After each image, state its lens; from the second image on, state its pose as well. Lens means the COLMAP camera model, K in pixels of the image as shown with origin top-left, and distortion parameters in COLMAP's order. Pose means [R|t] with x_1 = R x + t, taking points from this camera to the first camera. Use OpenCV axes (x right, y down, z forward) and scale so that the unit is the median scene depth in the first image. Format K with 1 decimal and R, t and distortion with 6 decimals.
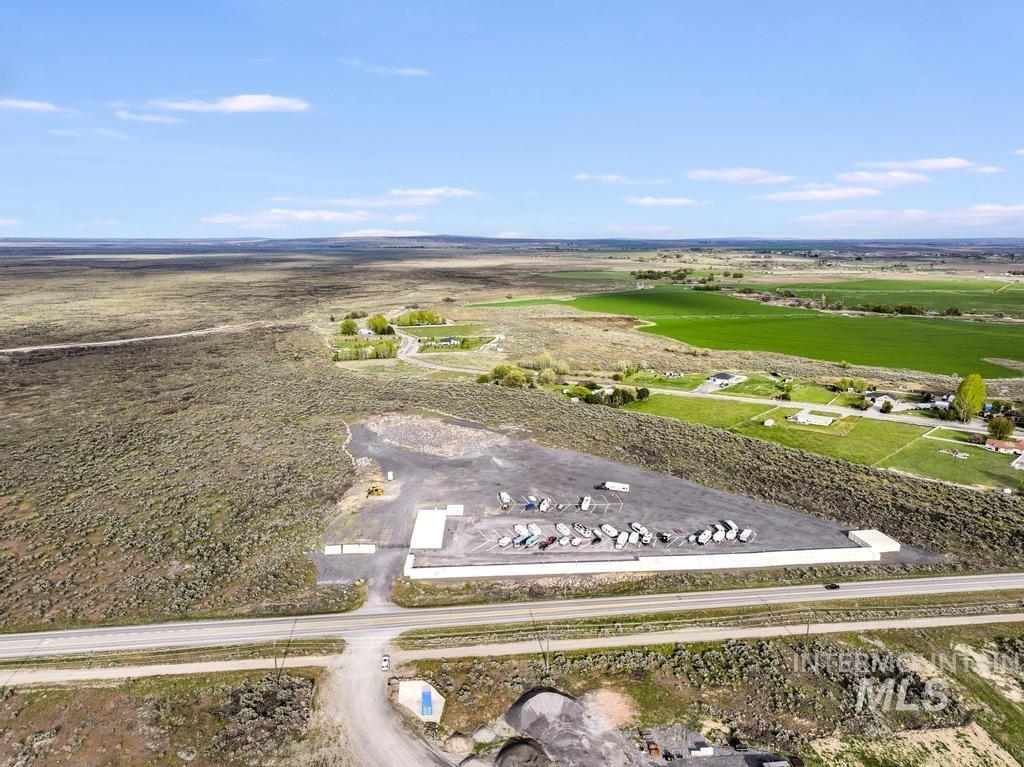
lens RADIAL K [[724.5, 0, 541.3], [0, 724.5, 383.1], [0, 0, 1]] dist [-0.000228, 0.023745]
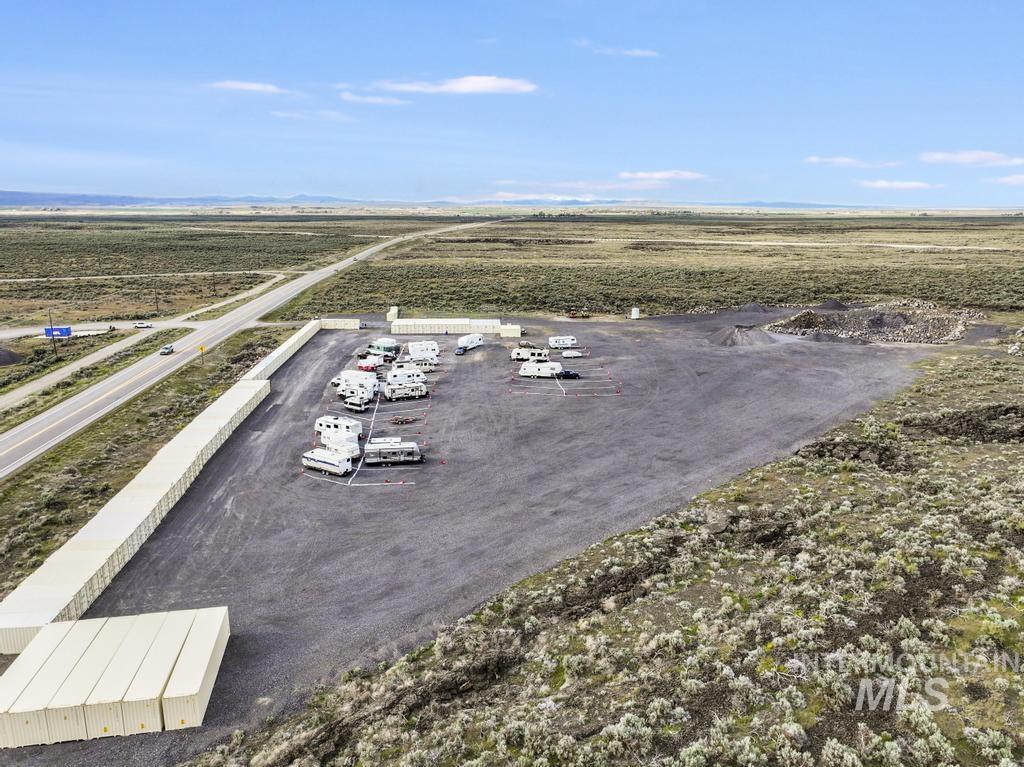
lens RADIAL K [[721.0, 0, 512.0], [0, 721.0, 383.5], [0, 0, 1]] dist [-0.002187, 0.020987]
pose [[-0.009597, 0.223997, -0.974542, 0.697289], [-0.199044, 0.954657, 0.221387, 0.081987], [0.979944, 0.196102, 0.035423, 1.192087]]
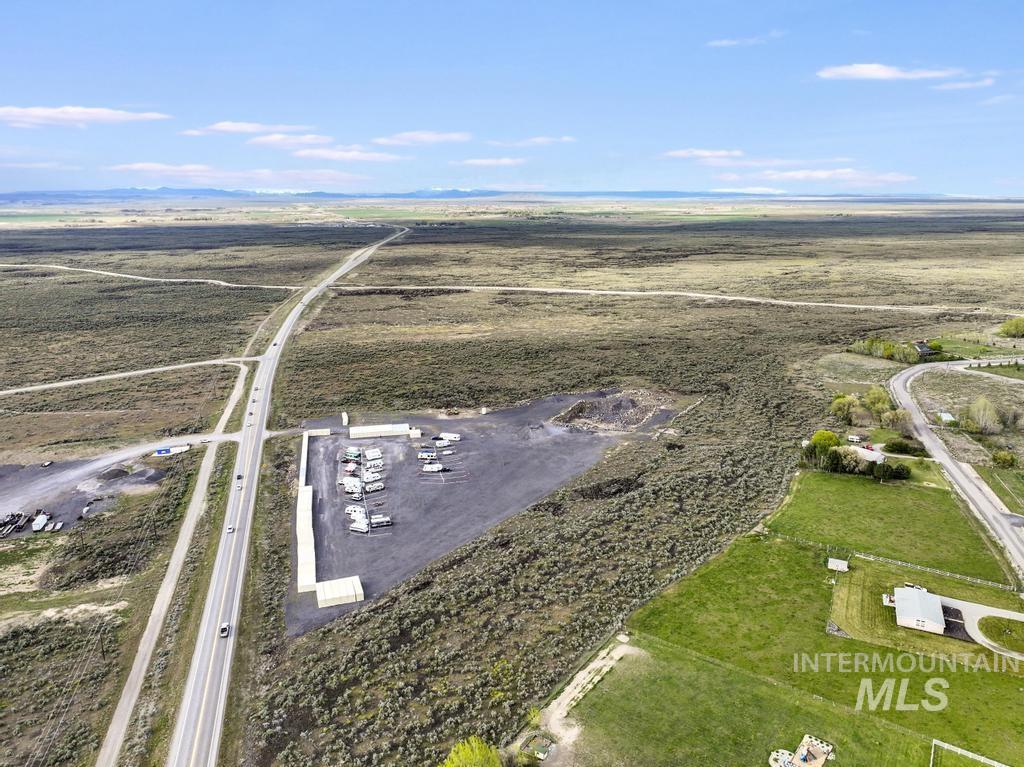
lens RADIAL K [[721.0, 0, 512.0], [0, 721.0, 383.5], [0, 0, 1]] dist [-0.002187, 0.020987]
pose [[0.149308, 0.240323, -0.959141, 1.389524], [-0.187742, 0.959259, 0.211127, -0.271092], [0.970804, 0.148548, 0.188343, 1.099789]]
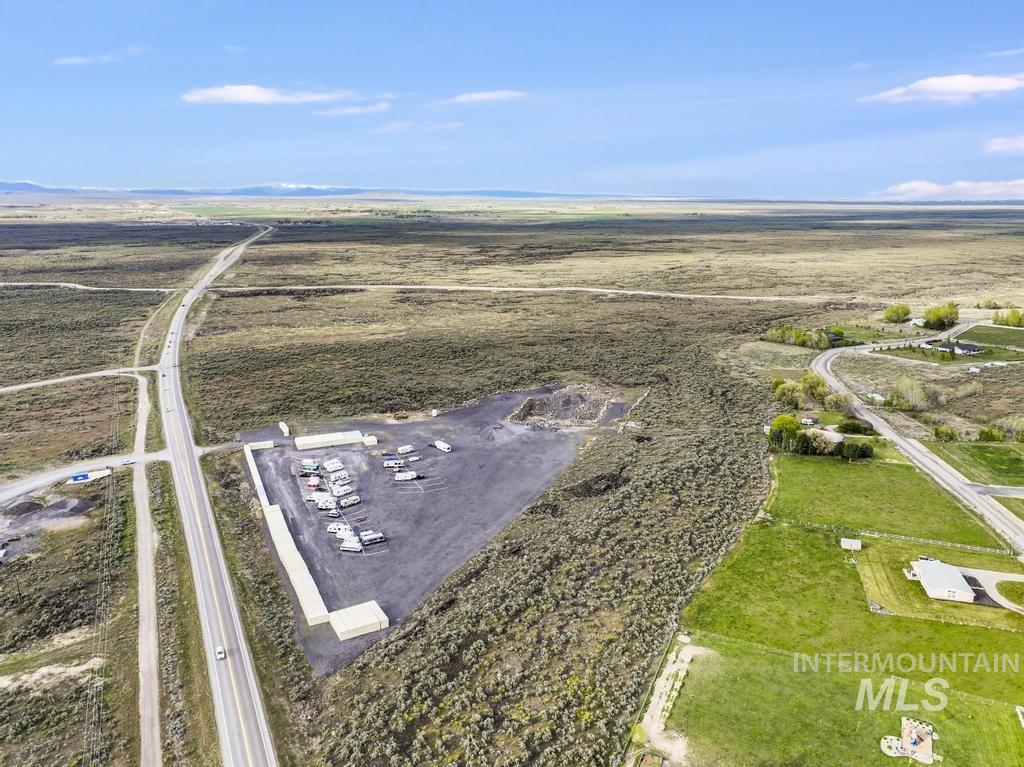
lens RADIAL K [[728.5, 0, 512.0], [0, 728.5, 383.5], [0, 0, 1]] dist [0.000317, 0.016508]
pose [[0.333000, 0.228824, -0.914741, 1.287721], [-0.183385, 0.967301, 0.175213, -0.215433], [0.924922, 0.109404, 0.364074, 0.922013]]
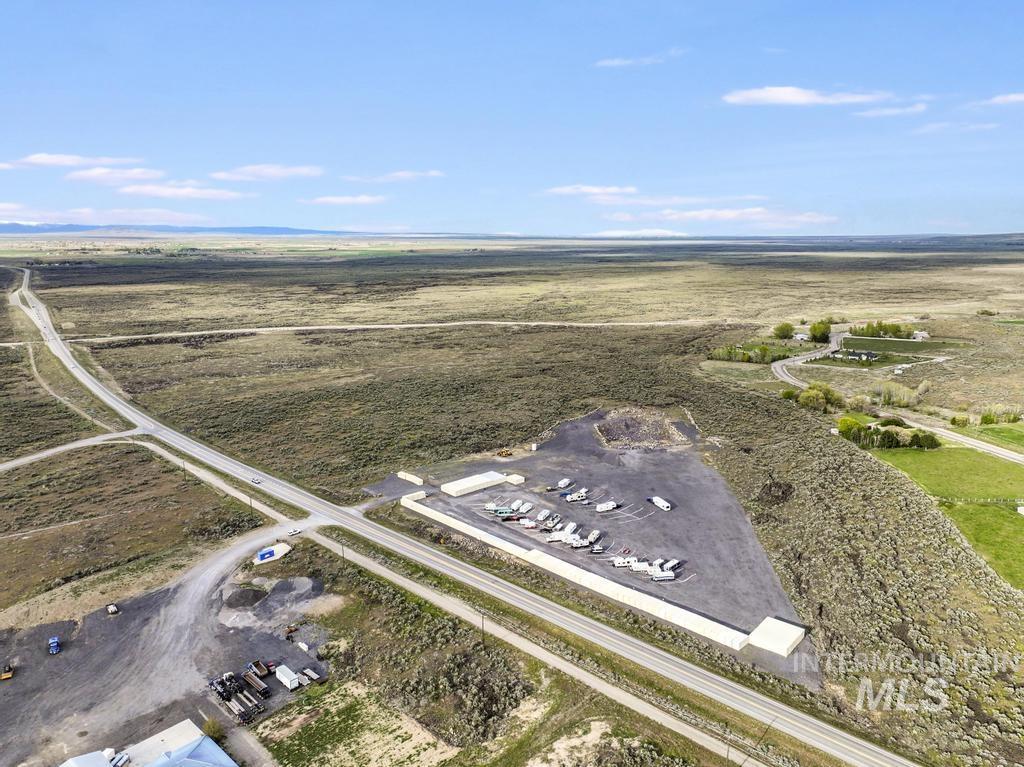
lens RADIAL K [[740.6, 0, 515.6], [0, 740.6, 330.7], [0, 0, 1]] dist [0.005154, 0.002726]
pose [[0.627654, 0.094564, -0.772728, 0.965258], [-0.147123, 0.989117, 0.001544, -0.082485], [0.764464, 0.112717, 0.634736, 0.241201]]
